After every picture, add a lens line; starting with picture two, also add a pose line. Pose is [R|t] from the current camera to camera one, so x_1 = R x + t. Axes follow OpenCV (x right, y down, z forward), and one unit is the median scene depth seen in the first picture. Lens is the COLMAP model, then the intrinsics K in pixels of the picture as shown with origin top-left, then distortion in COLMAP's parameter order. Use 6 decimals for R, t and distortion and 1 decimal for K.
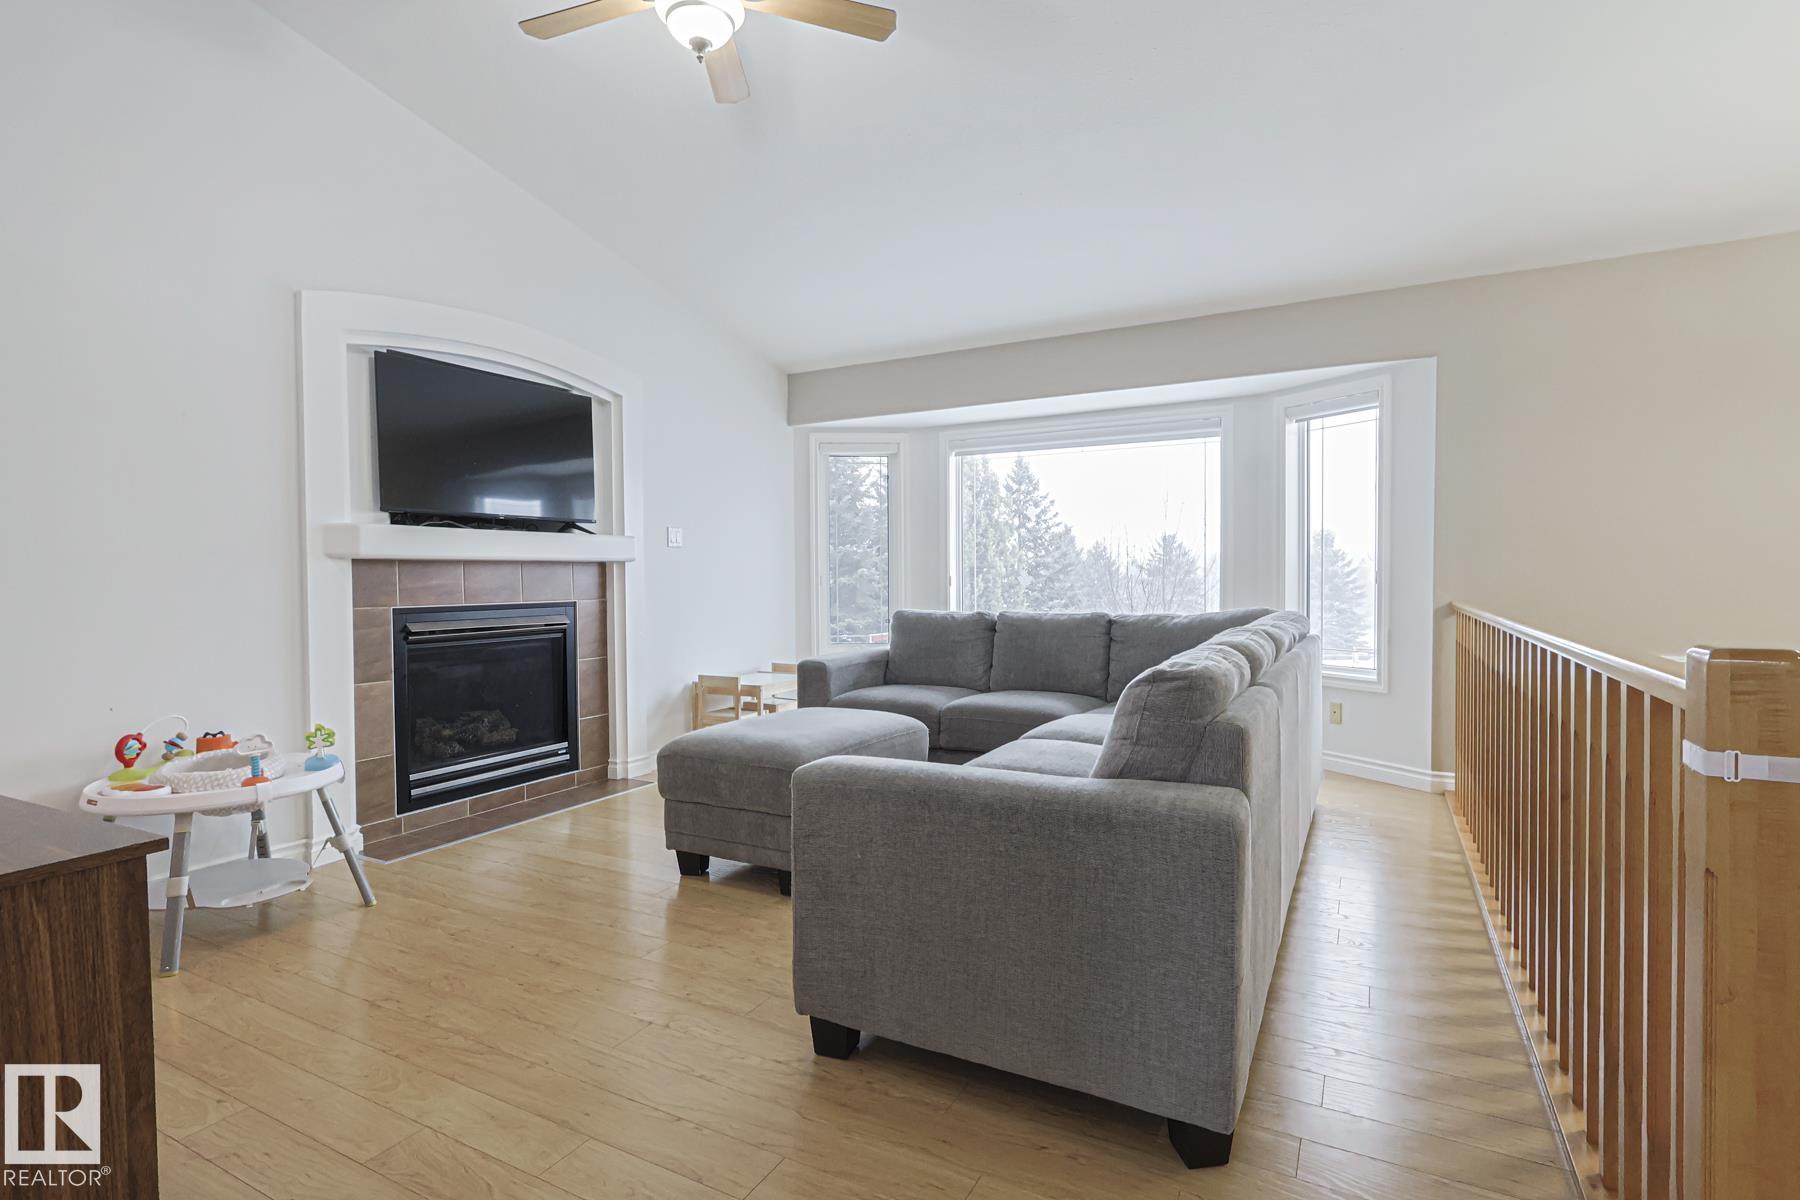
lens RADIAL K [[850.7, 0, 906.2], [0, 850.7, 590.8], [0, 0, 1]] dist [-0.000178, 0.000055]
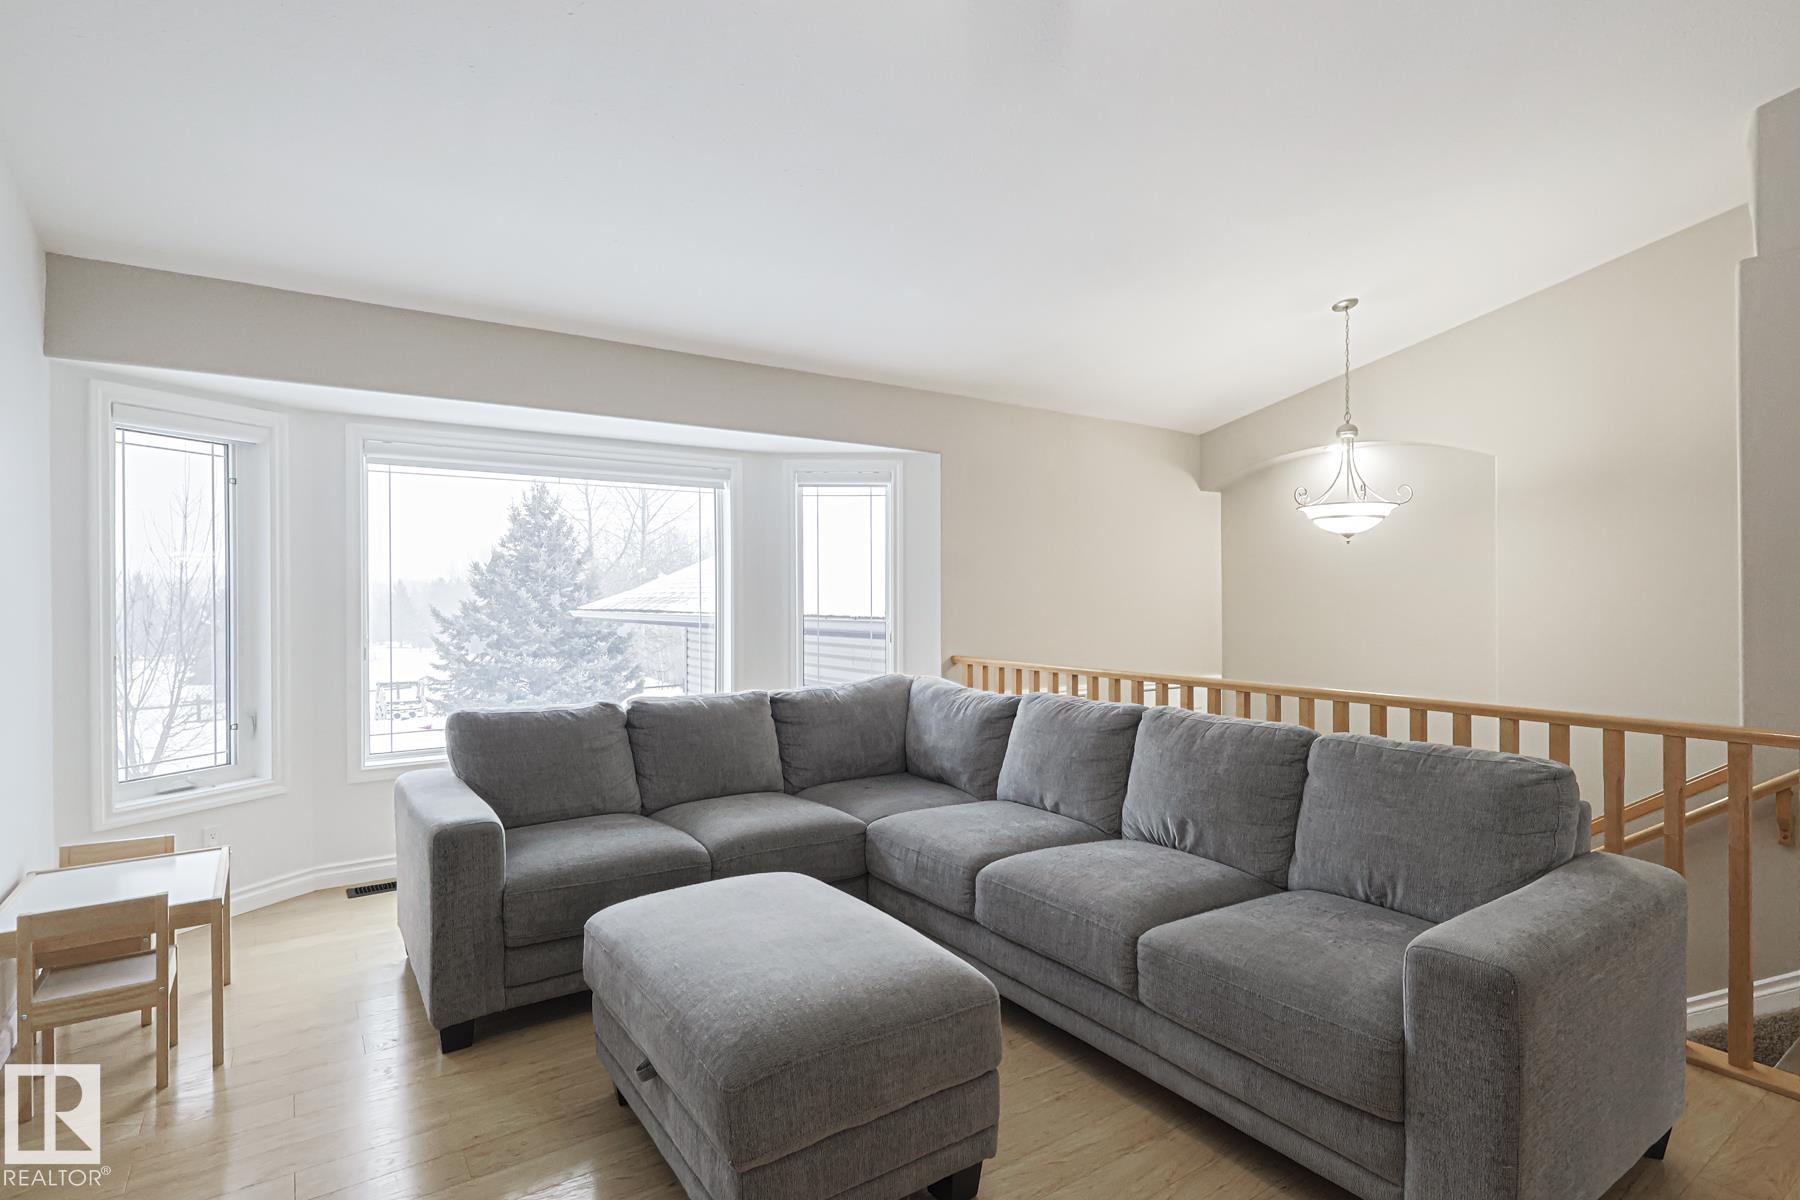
lens RADIAL K [[879.7, 0, 889.4], [0, 879.7, 599.3], [0, 0, 1]] dist [-0.001664, -0.000195]
pose [[0.471458, 0.003326, 0.881882, -0.415450], [0.018010, 0.999748, -0.013399, -0.044631], [-0.881705, 0.022200, 0.471279, 0.394544]]
